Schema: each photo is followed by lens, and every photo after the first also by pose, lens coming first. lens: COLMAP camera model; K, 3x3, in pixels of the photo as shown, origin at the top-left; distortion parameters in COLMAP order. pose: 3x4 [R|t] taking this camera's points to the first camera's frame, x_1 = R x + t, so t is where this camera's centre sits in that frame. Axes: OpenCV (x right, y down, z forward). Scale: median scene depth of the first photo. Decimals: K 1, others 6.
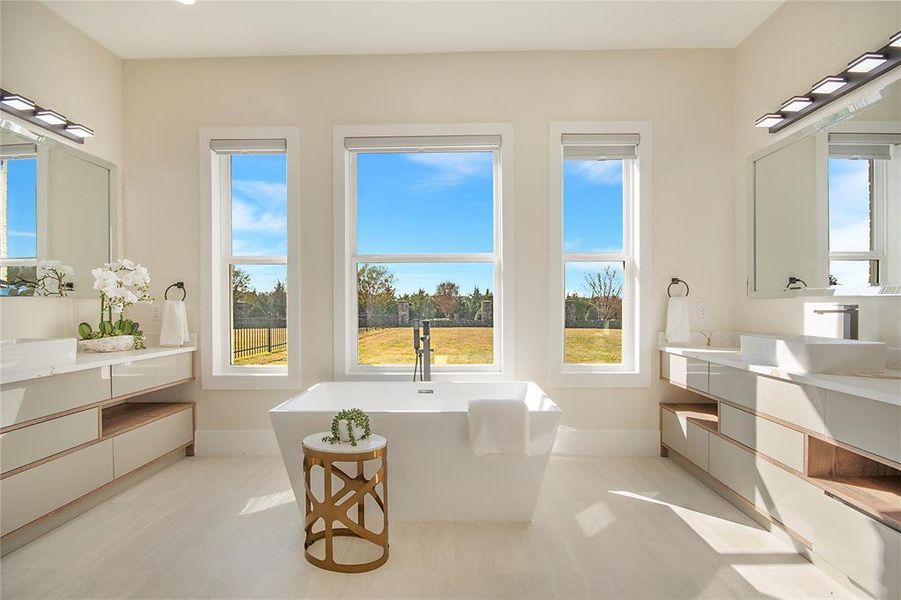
lens RADIAL K [[404.5, 0, 453.3], [0, 404.5, 302.7], [0, 0, 1]] dist [0.009274, -0.001383]
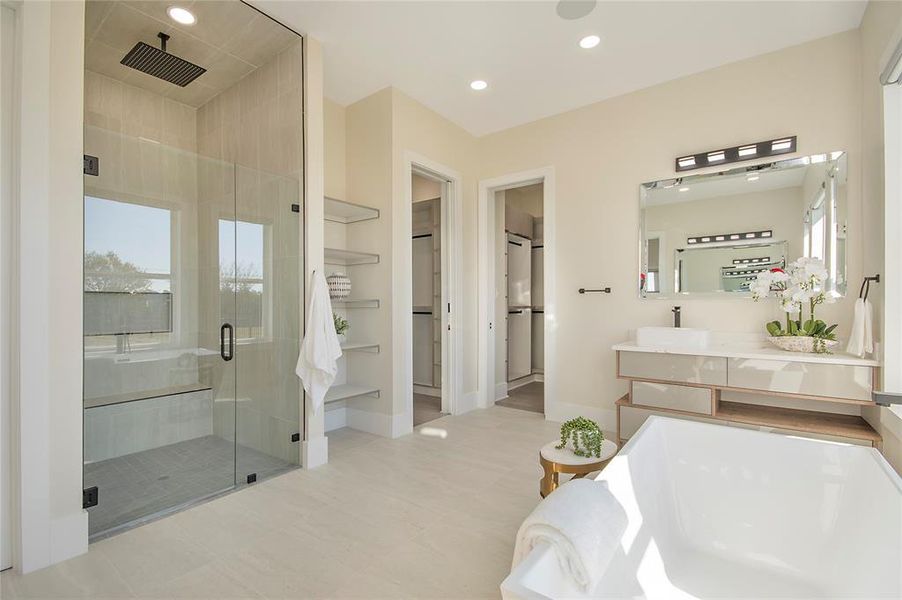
lens RADIAL K [[405.0, 0, 451.6], [0, 405.0, 303.5], [0, 0, 1]] dist [0.009274, -0.001383]
pose [[-0.581187, 0.003280, -0.813763, 0.452741], [0.007669, 0.999970, -0.001447, -0.001578], [0.813734, -0.007081, -0.581194, 0.877801]]
